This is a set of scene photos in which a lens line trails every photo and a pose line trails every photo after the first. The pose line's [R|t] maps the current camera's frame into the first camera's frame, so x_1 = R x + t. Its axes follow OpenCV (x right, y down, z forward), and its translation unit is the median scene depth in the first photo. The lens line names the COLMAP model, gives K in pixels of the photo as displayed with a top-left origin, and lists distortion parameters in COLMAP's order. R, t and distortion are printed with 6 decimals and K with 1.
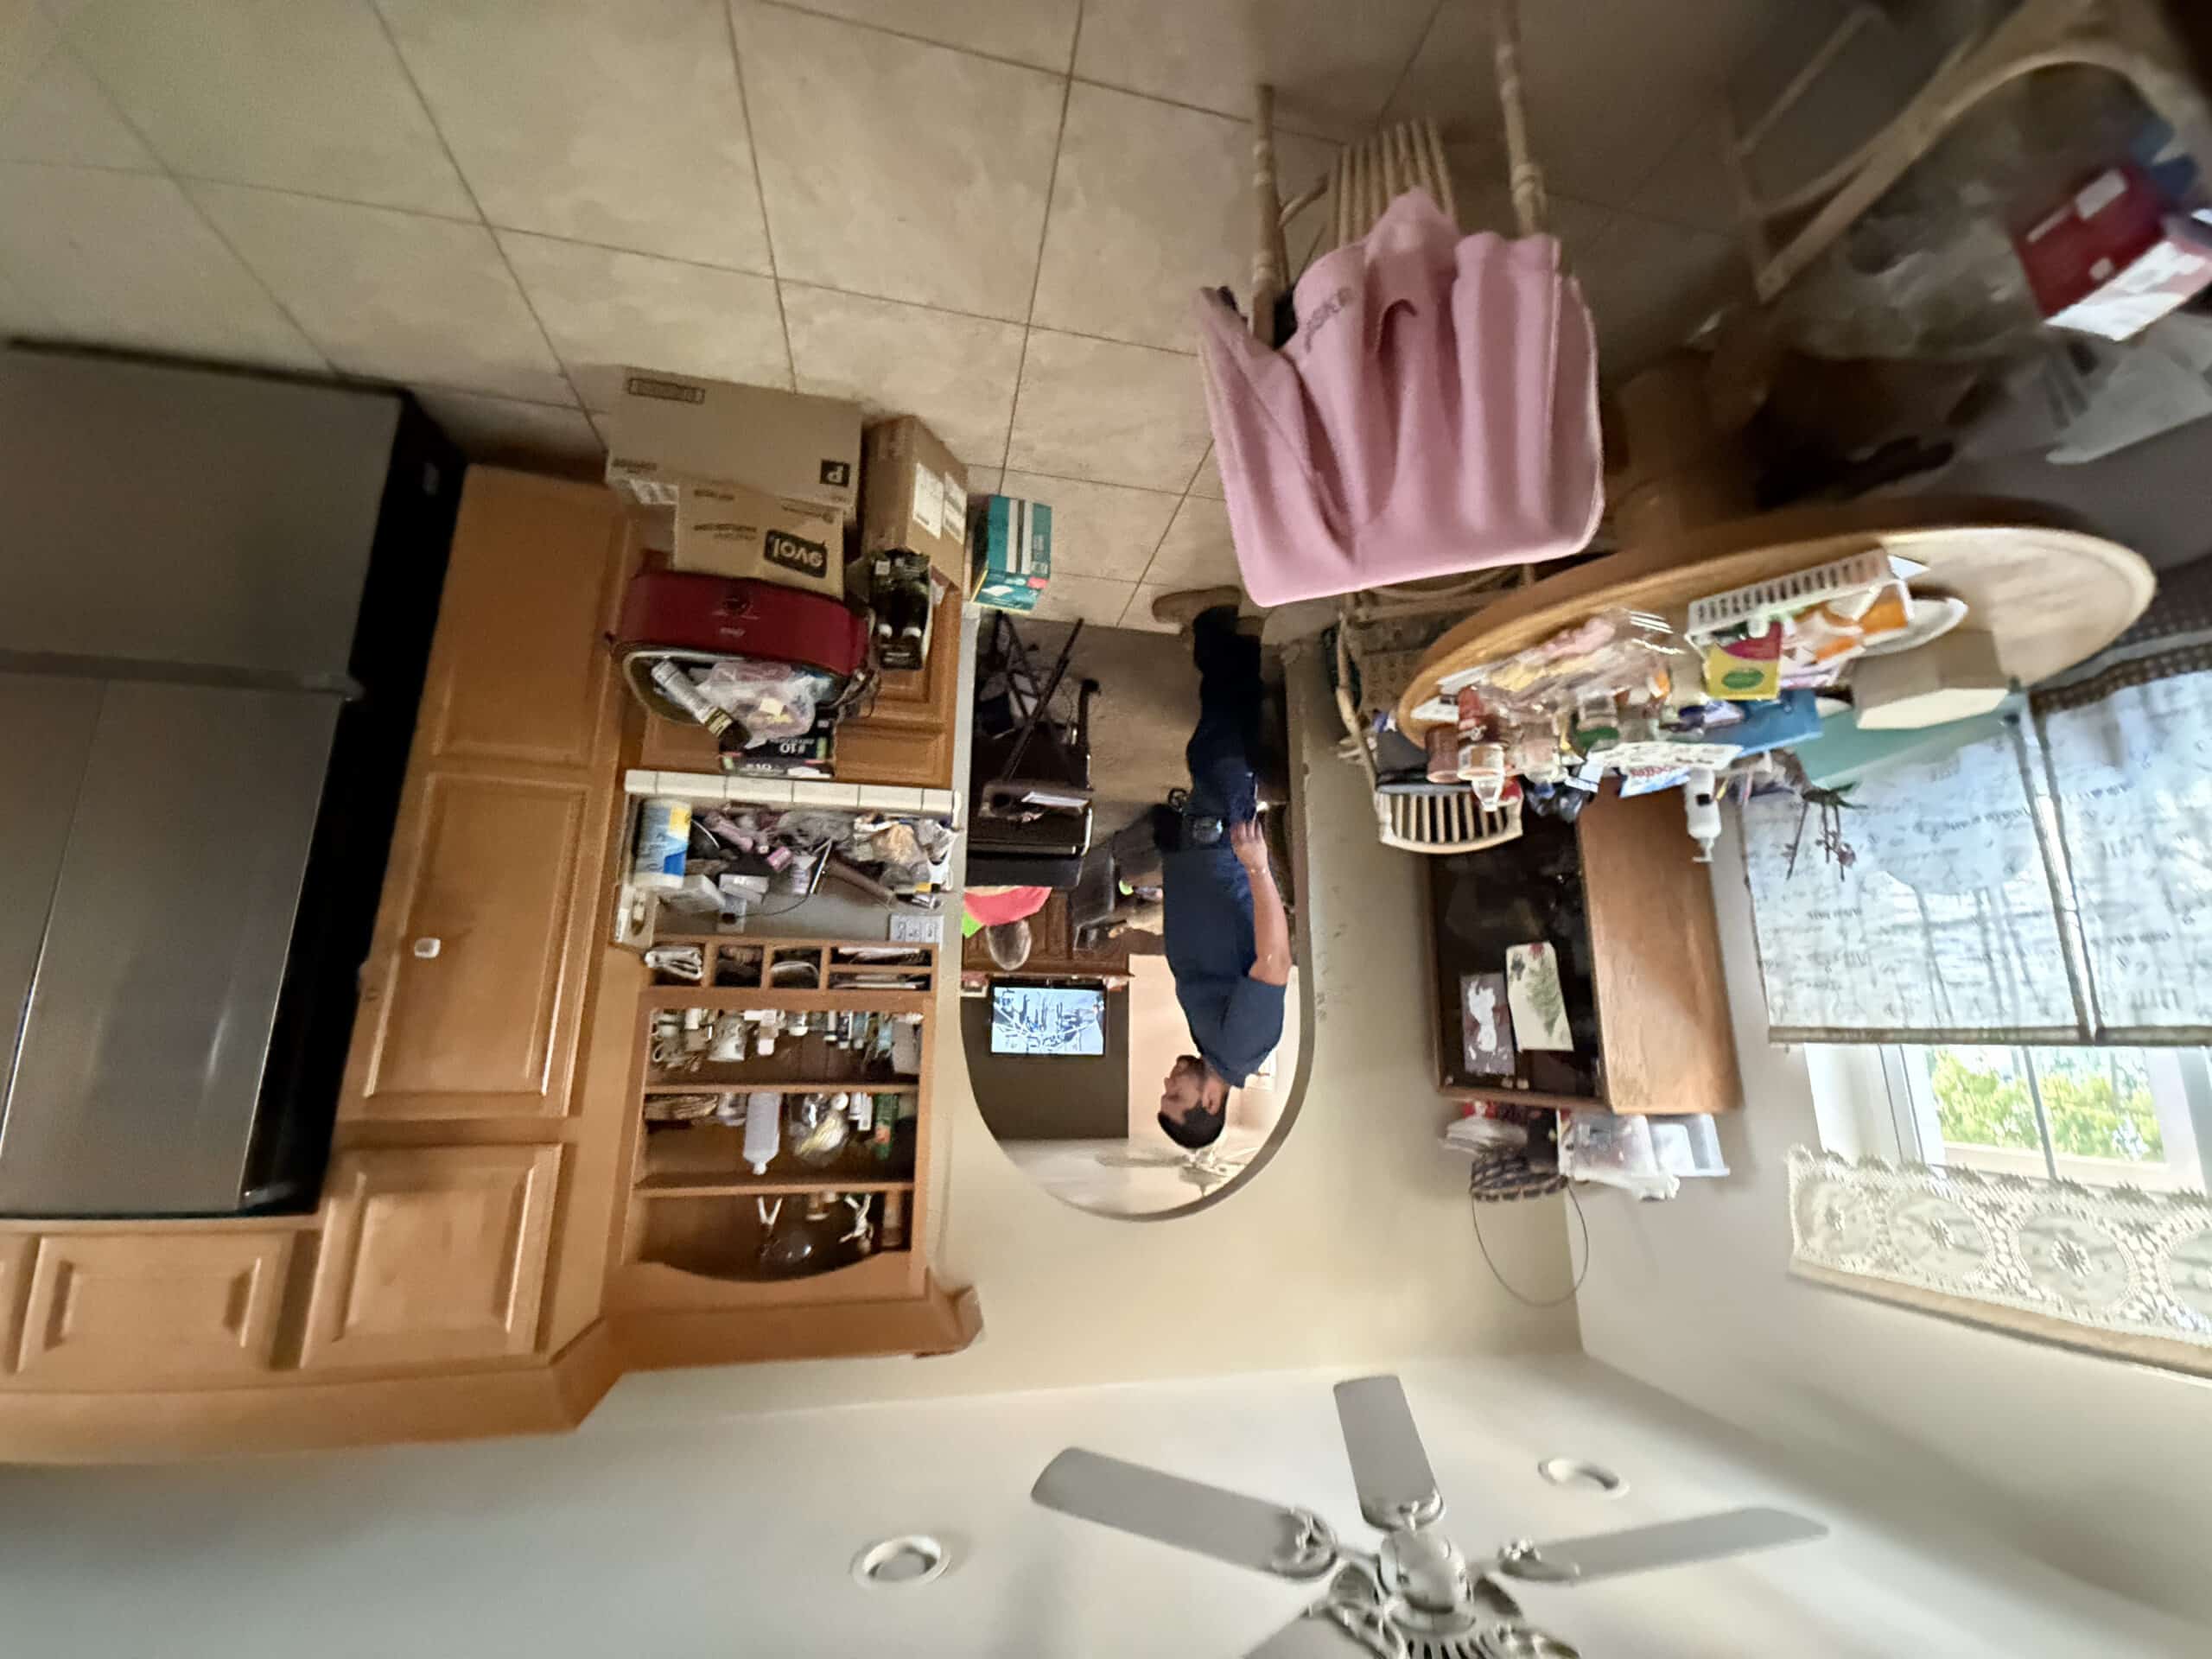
lens RADIAL K [[884.5, 0, 1114.6], [0, 884.5, 827.9], [0, 0, 1]] dist [0.004363, -0.000494]
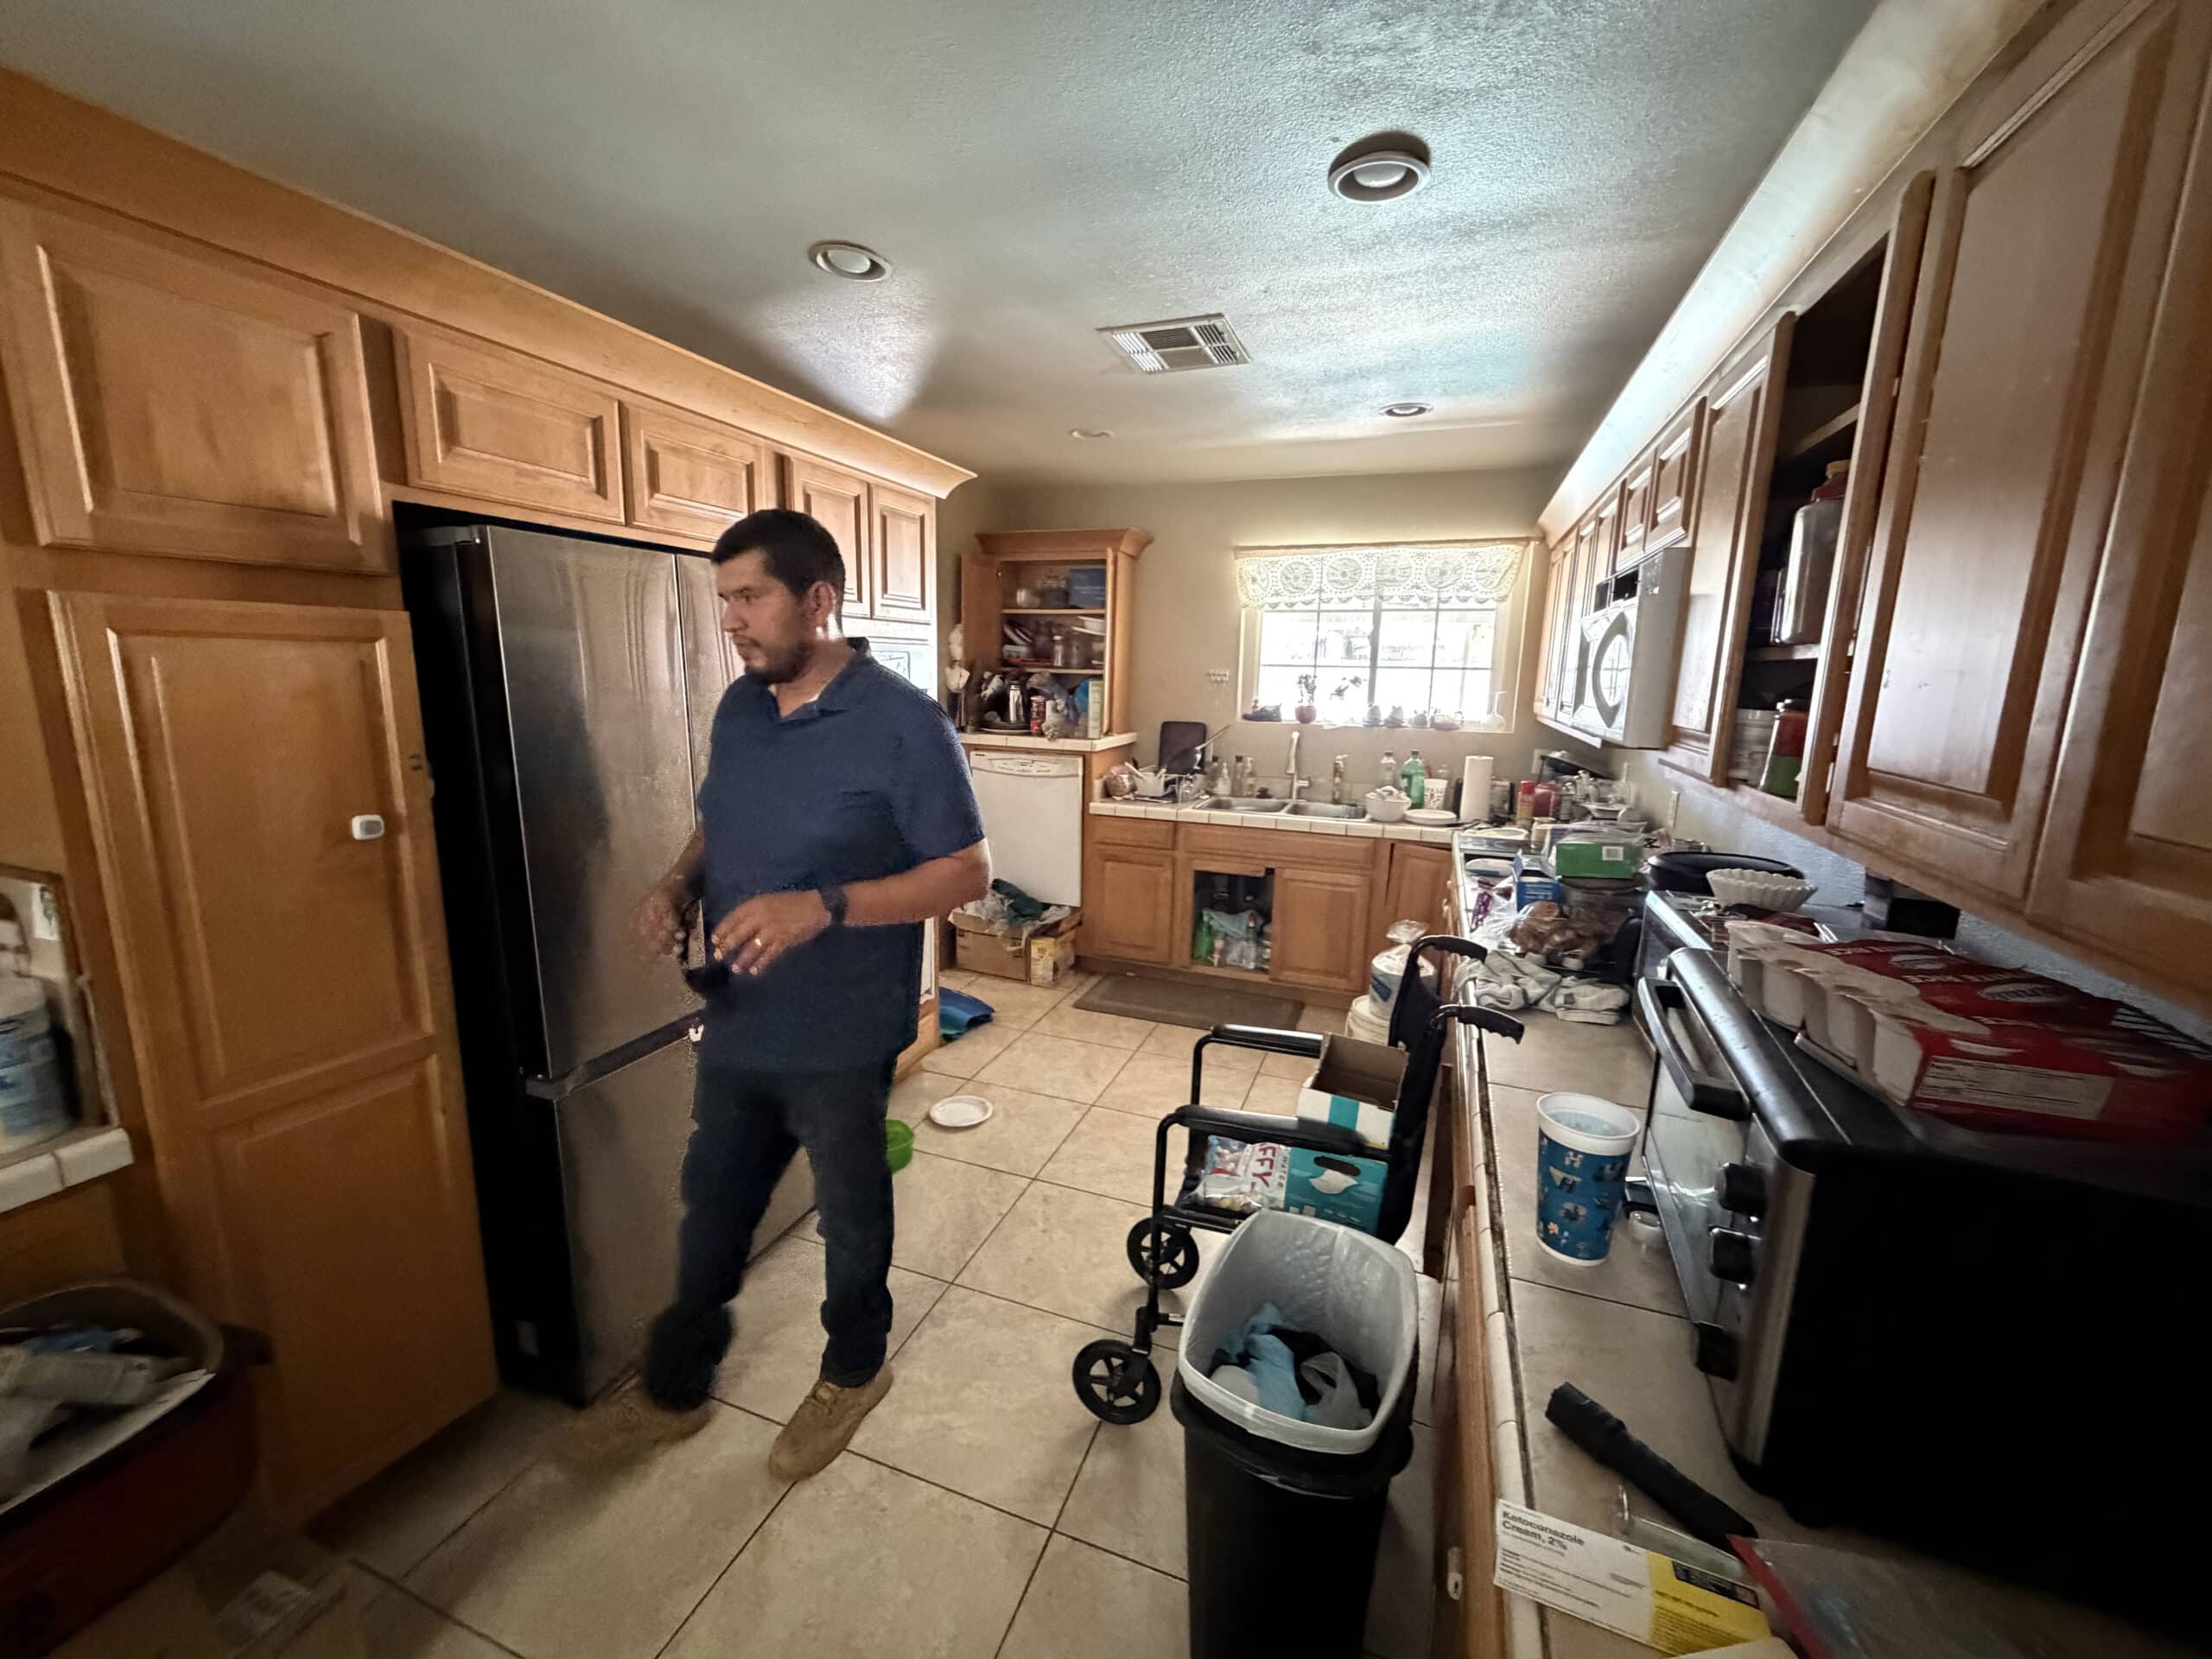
lens RADIAL K [[884.5, 0, 1099.9], [0, 884.5, 832.1], [0, 0, 1]] dist [0.004363, -0.000494]
pose [[-0.143273, 0.188981, -0.971473, -0.105434], [-0.197626, -0.967293, -0.159022, 0.117109], [-0.969751, 0.169205, 0.175935, 0.226141]]
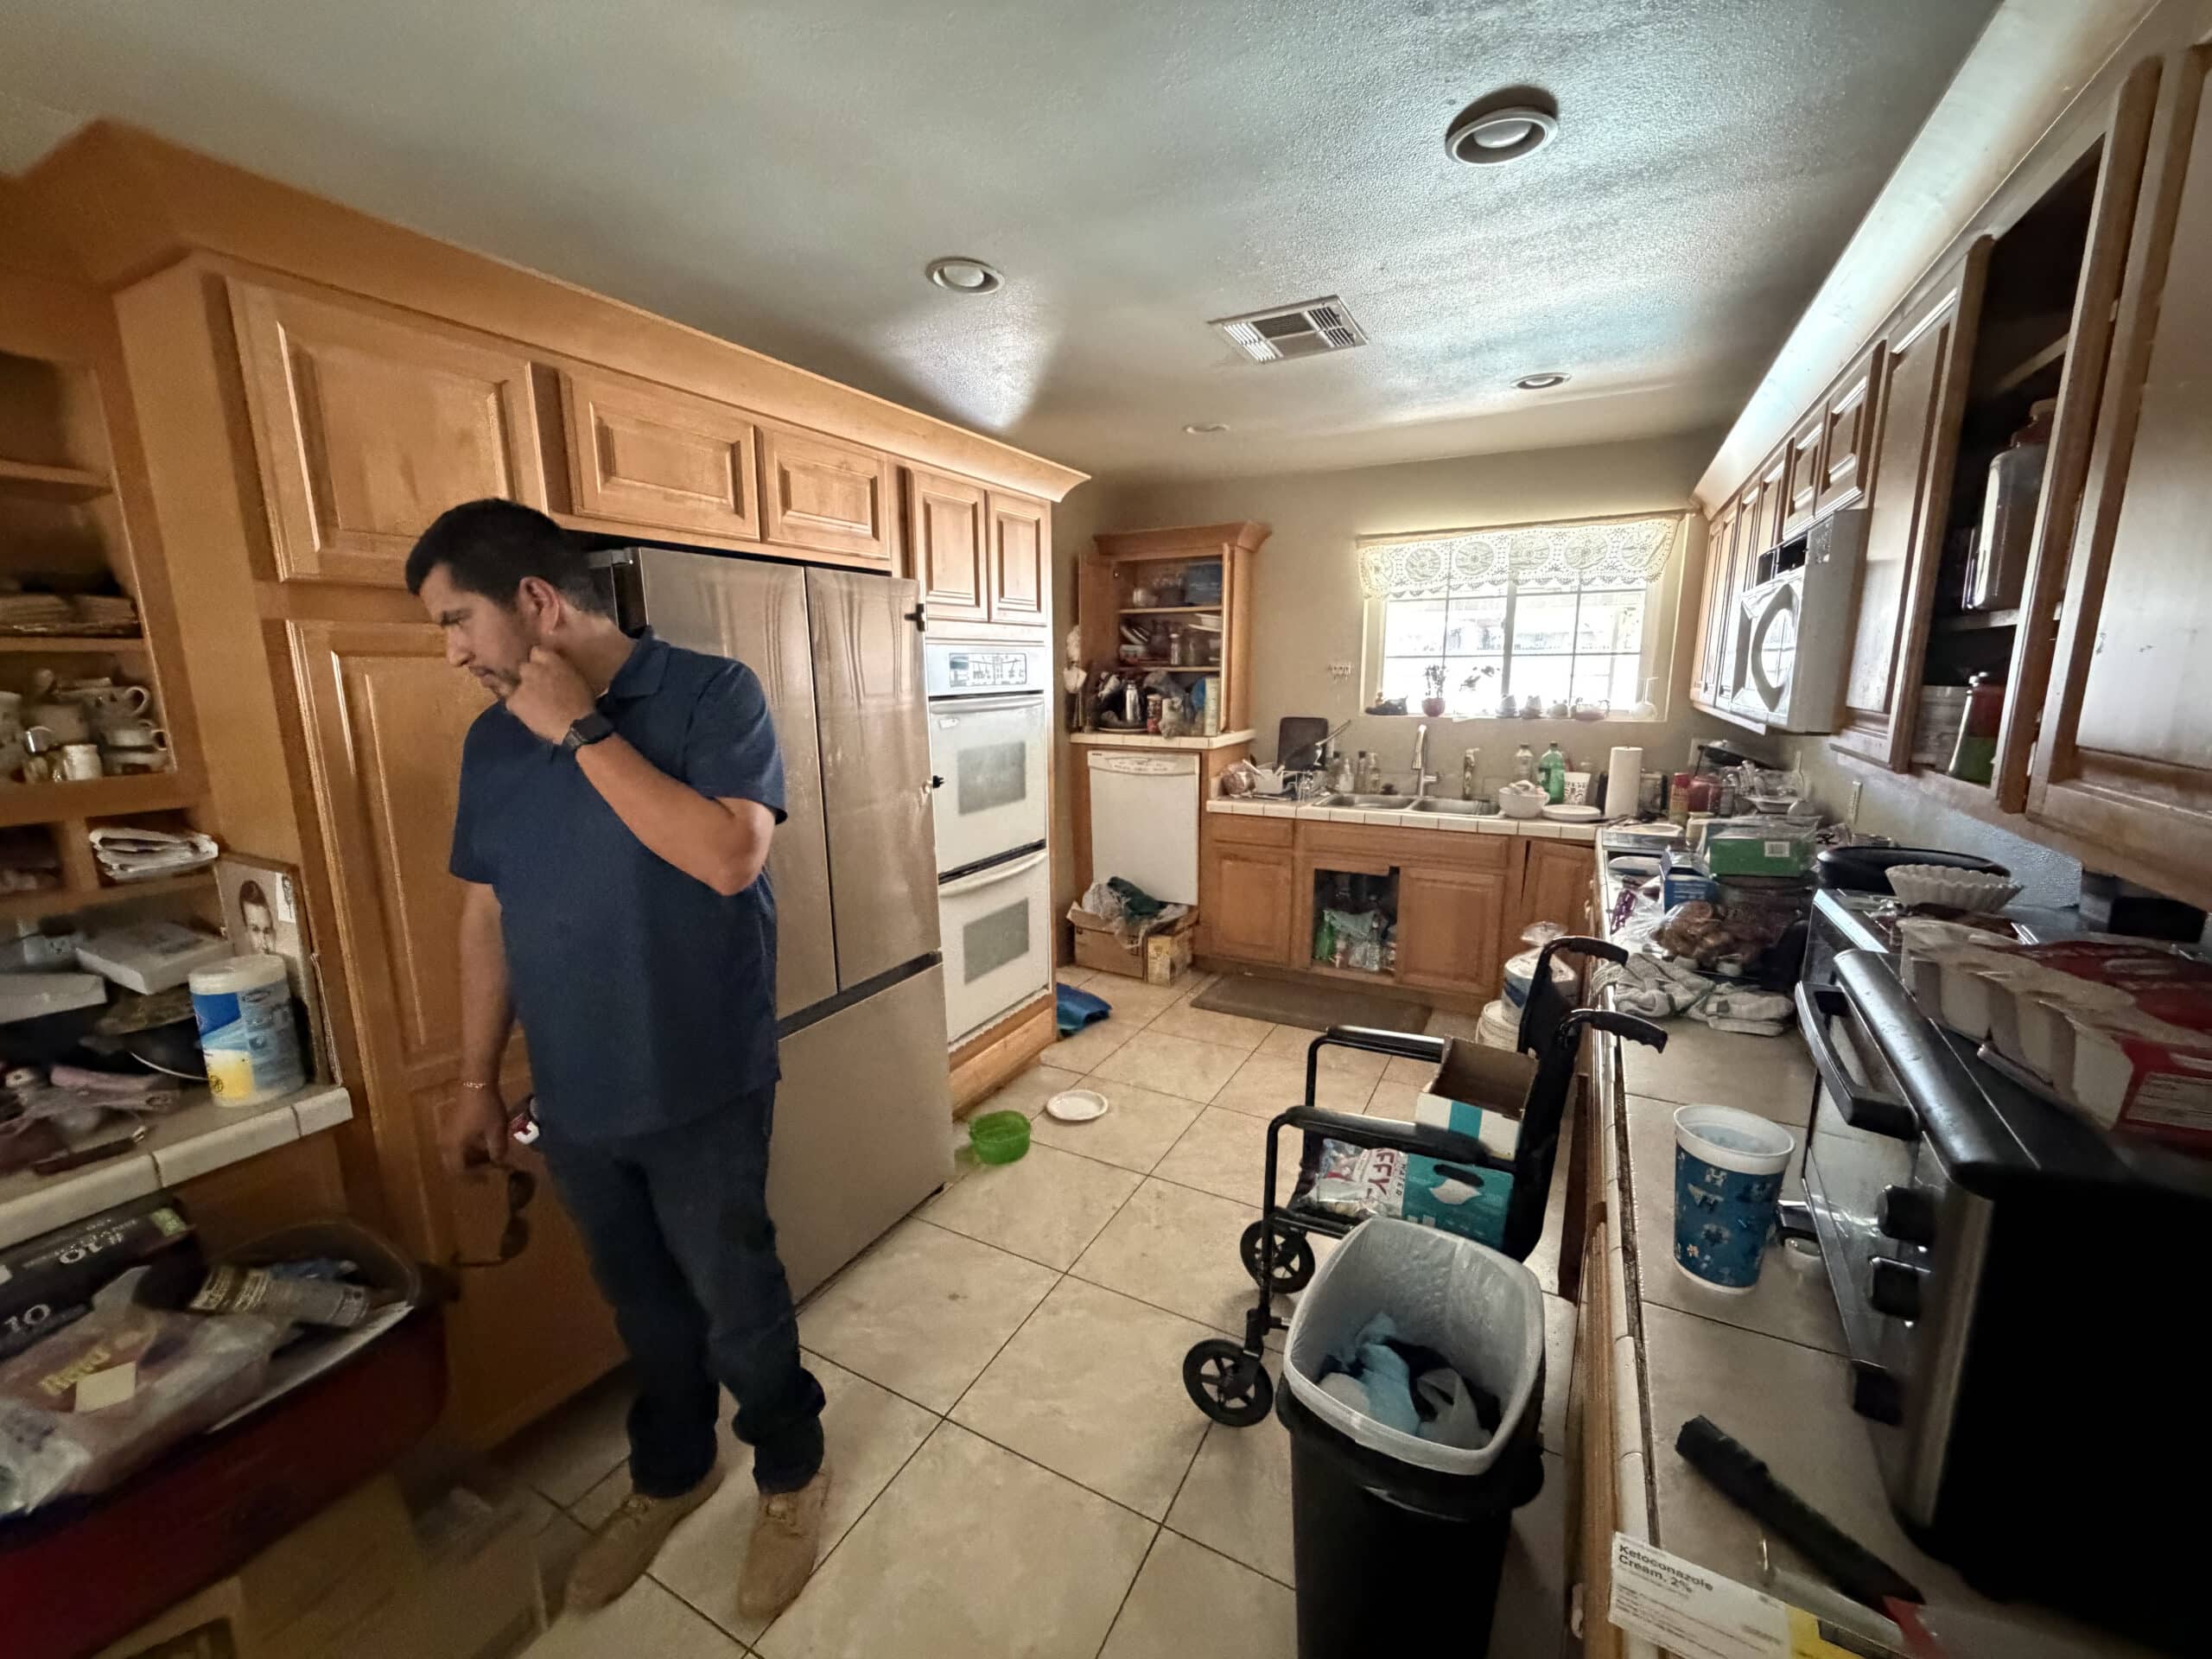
lens RADIAL K [[884.5, 0, 1100.7], [0, 884.5, 831.6], [0, 0, 1]] dist [0.004363, -0.000494]
pose [[-0.274471, 0.188901, -0.942859, -0.106428], [-0.220409, -0.966769, -0.129529, 0.109727], [-0.935995, 0.172263, 0.306985, 0.213021]]
